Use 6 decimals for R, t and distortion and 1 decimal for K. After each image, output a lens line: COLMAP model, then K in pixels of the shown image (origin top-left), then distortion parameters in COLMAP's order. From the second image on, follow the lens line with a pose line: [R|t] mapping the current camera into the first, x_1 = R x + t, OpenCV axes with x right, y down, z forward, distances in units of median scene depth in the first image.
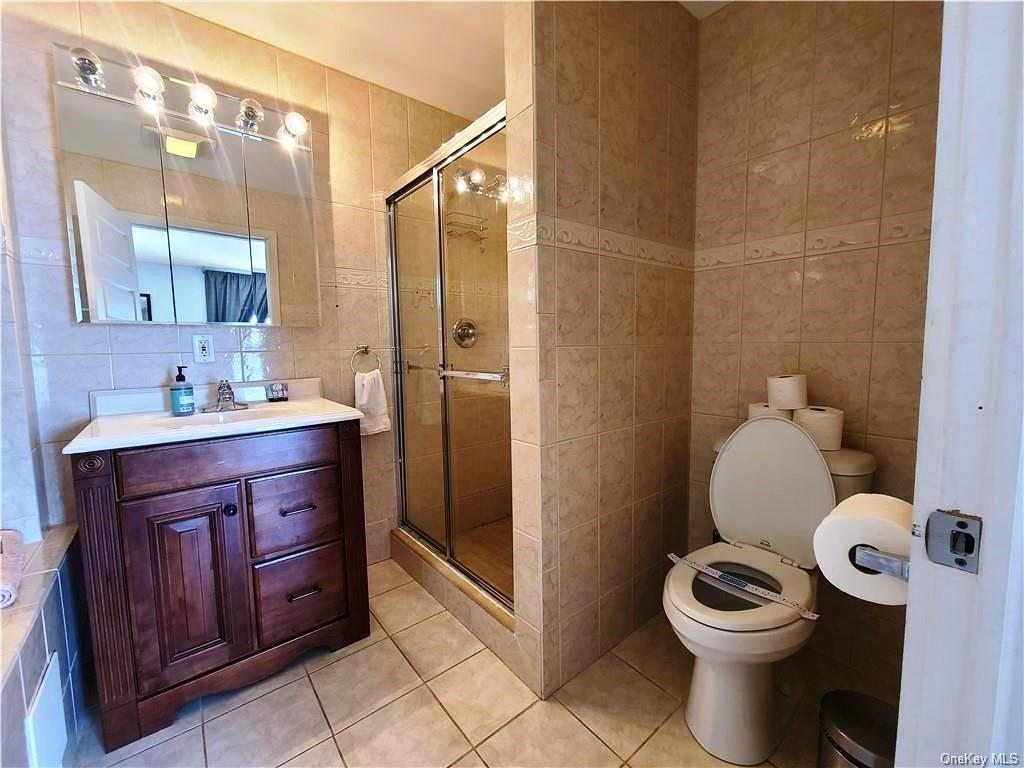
lens RADIAL K [[417.4, 0, 512.1], [0, 417.4, 383.4], [0, 0, 1]] dist [0.000008, 0.000042]
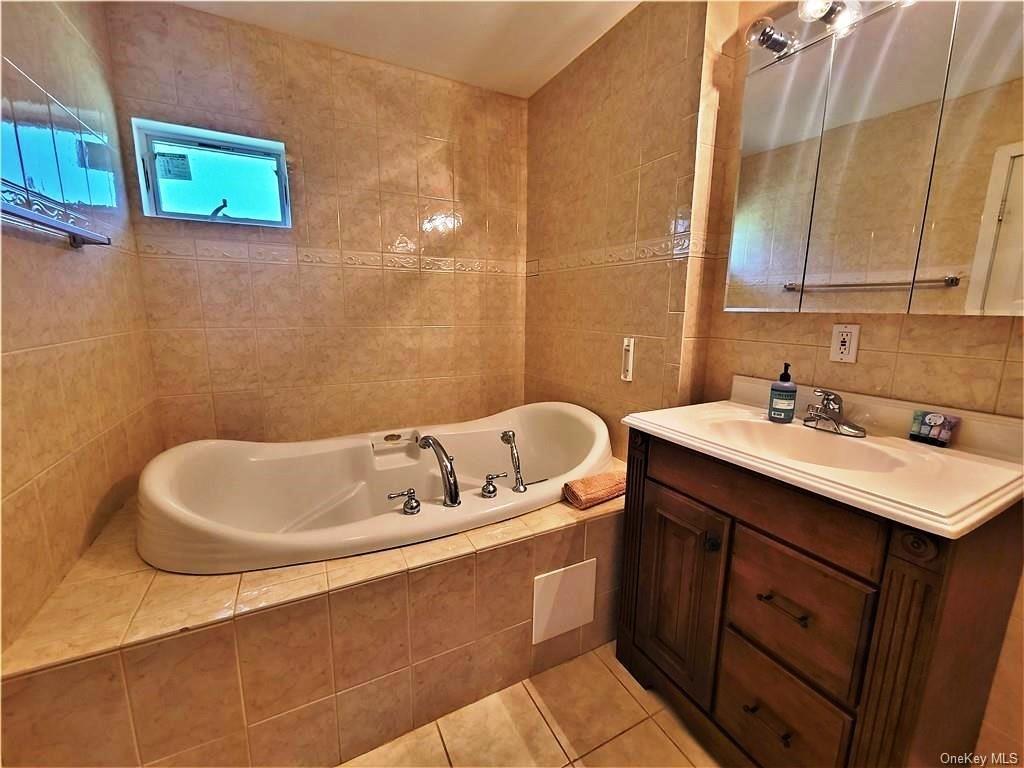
lens RADIAL K [[417.4, 0, 511.5], [0, 417.4, 382.1], [0, 0, 1]] dist [0.000008, 0.000042]
pose [[-0.199279, 0.189704, -0.961405, 0.113478], [-0.091598, 0.973182, 0.211014, -0.119669], [0.975653, 0.130113, -0.176558, 0.564627]]
